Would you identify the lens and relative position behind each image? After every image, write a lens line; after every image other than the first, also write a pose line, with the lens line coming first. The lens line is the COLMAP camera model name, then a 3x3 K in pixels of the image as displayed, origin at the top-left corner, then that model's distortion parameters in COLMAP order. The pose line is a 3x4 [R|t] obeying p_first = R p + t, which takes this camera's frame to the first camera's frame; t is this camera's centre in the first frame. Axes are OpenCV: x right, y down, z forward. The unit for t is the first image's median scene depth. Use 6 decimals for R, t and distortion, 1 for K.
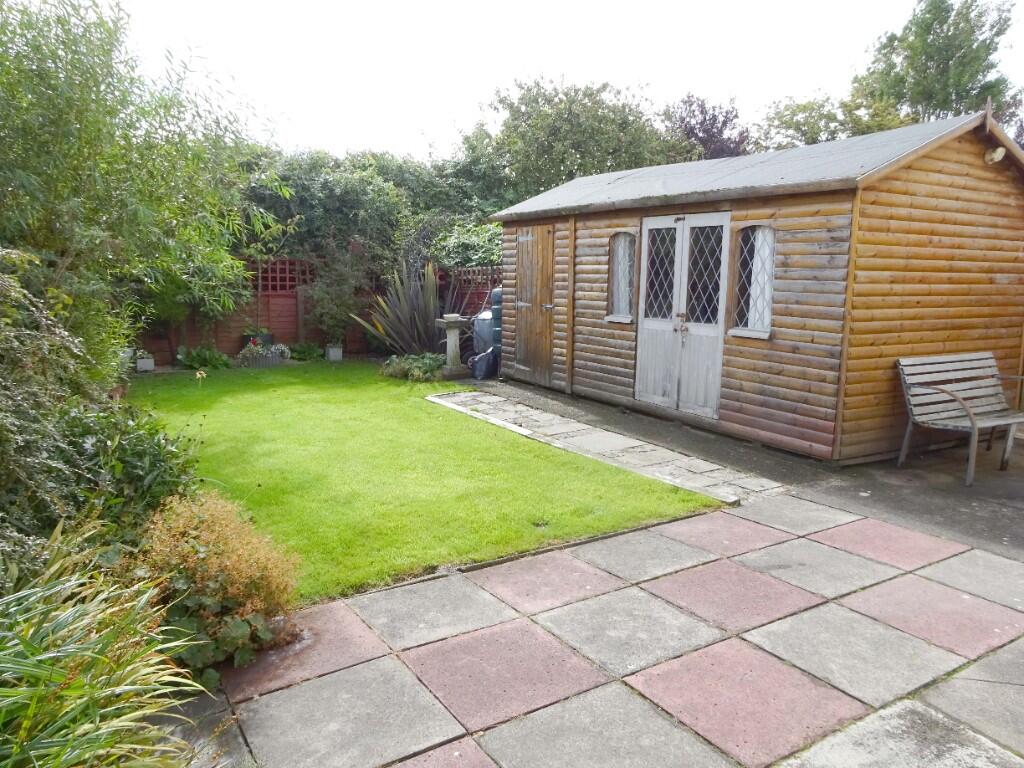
lens RADIAL K [[753.0, 0, 511.5], [0, 753.0, 381.2], [0, 0, 1]] dist [-0.009803, 0.014206]
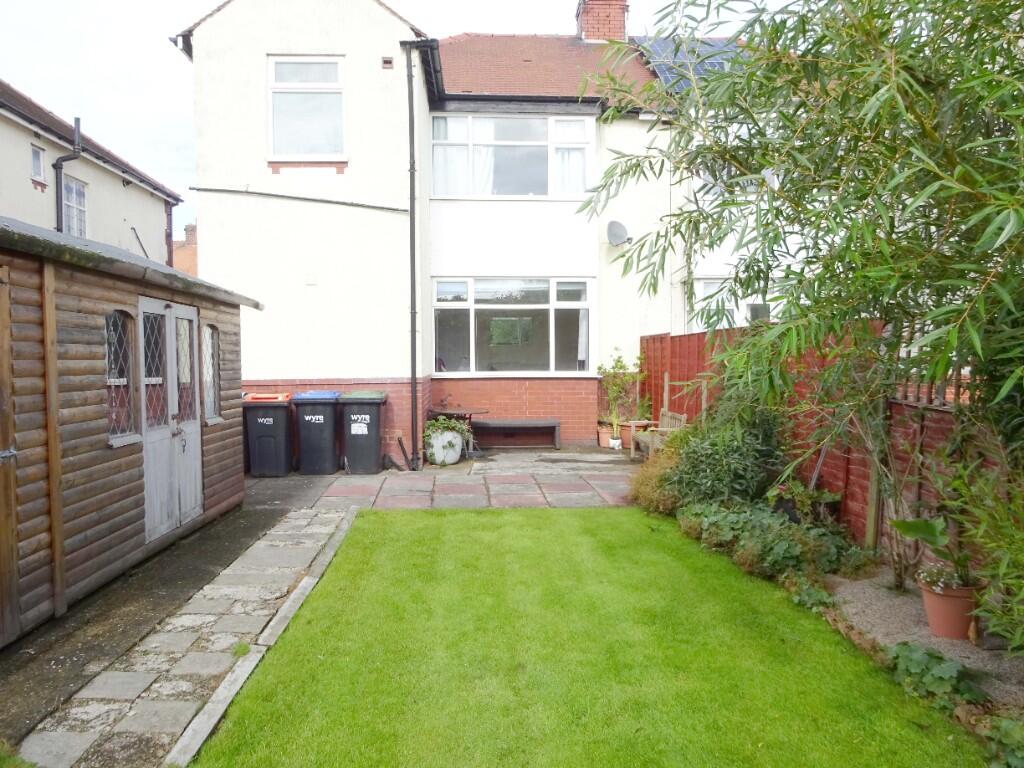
lens RADIAL K [[753.0, 0, 511.3], [0, 753.0, 381.2], [0, 0, 1]] dist [-0.009803, 0.014206]
pose [[-0.885229, -0.004246, 0.465137, -0.501054], [0.083970, 0.982072, 0.168773, -0.233593], [-0.457514, 0.188460, -0.869001, 1.520490]]
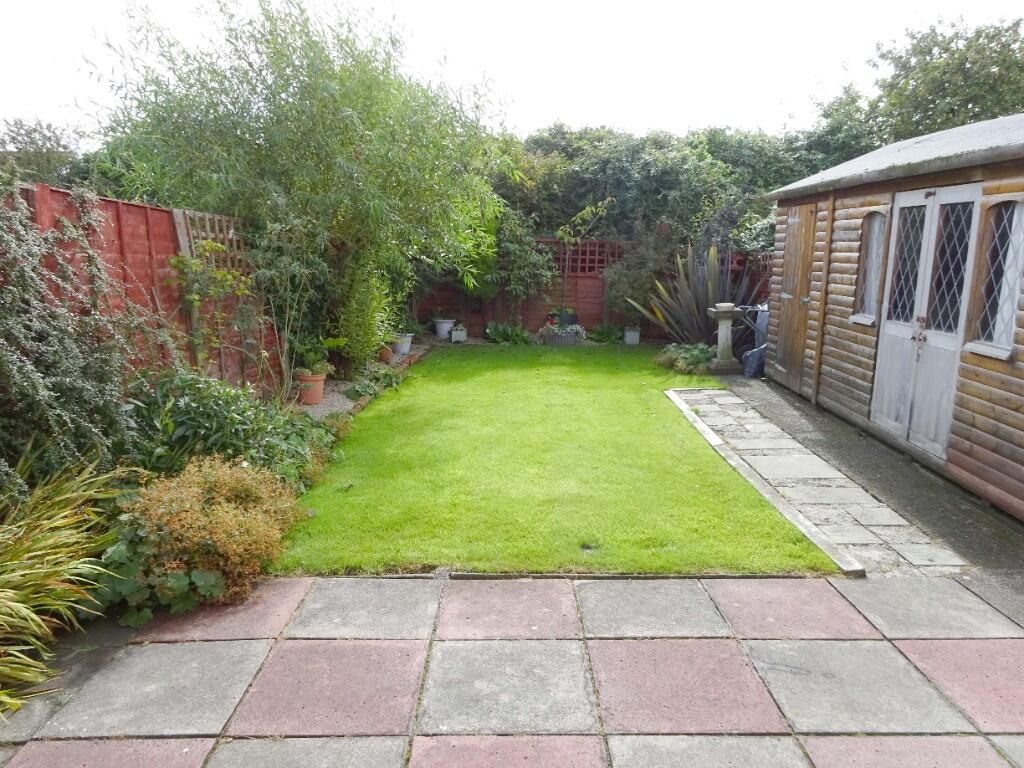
lens RADIAL K [[753.0, 0, 511.0], [0, 753.0, 382.4], [0, 0, 1]] dist [-0.009803, 0.014206]
pose [[0.856247, 0.097348, -0.507311, 0.254589], [-0.083043, 0.995249, 0.050816, -0.026986], [0.509848, -0.001382, 0.860264, 0.119860]]
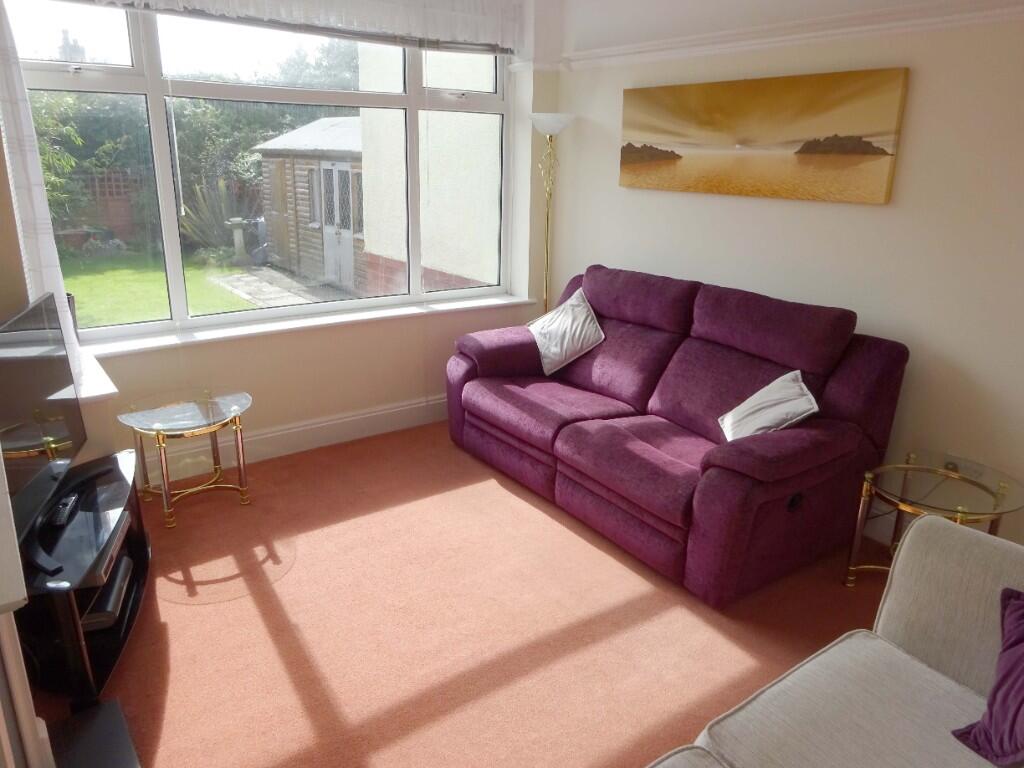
lens RADIAL K [[753.0, 0, 512.8], [0, 753.0, 381.2], [0, 0, 1]] dist [-0.009803, 0.014206]
pose [[0.994792, -0.016712, 0.100546, 0.420688], [0.001985, 0.989456, 0.144823, 0.013069], [-0.101907, -0.143869, 0.984336, -0.677606]]
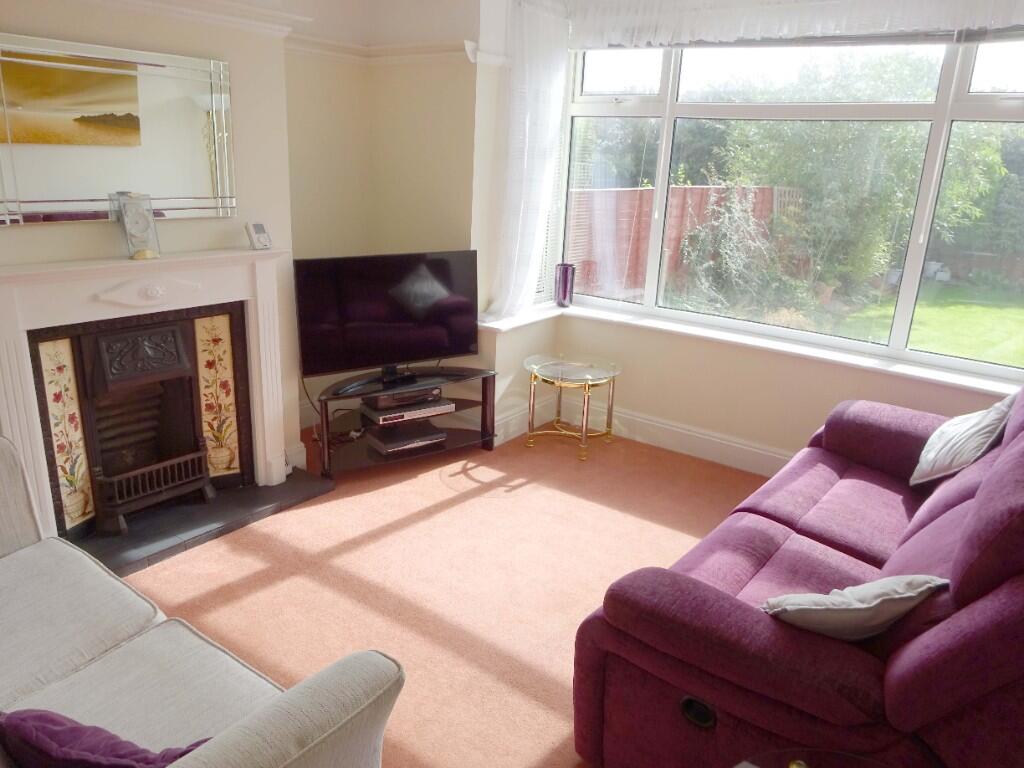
lens RADIAL K [[753.0, 0, 513.7], [0, 753.0, 381.9], [0, 0, 1]] dist [-0.009803, 0.014206]
pose [[0.395949, 0.284161, -0.873199, 0.763166], [-0.181252, 0.956392, 0.229046, -0.016491], [0.900207, 0.067579, 0.430187, -0.486850]]
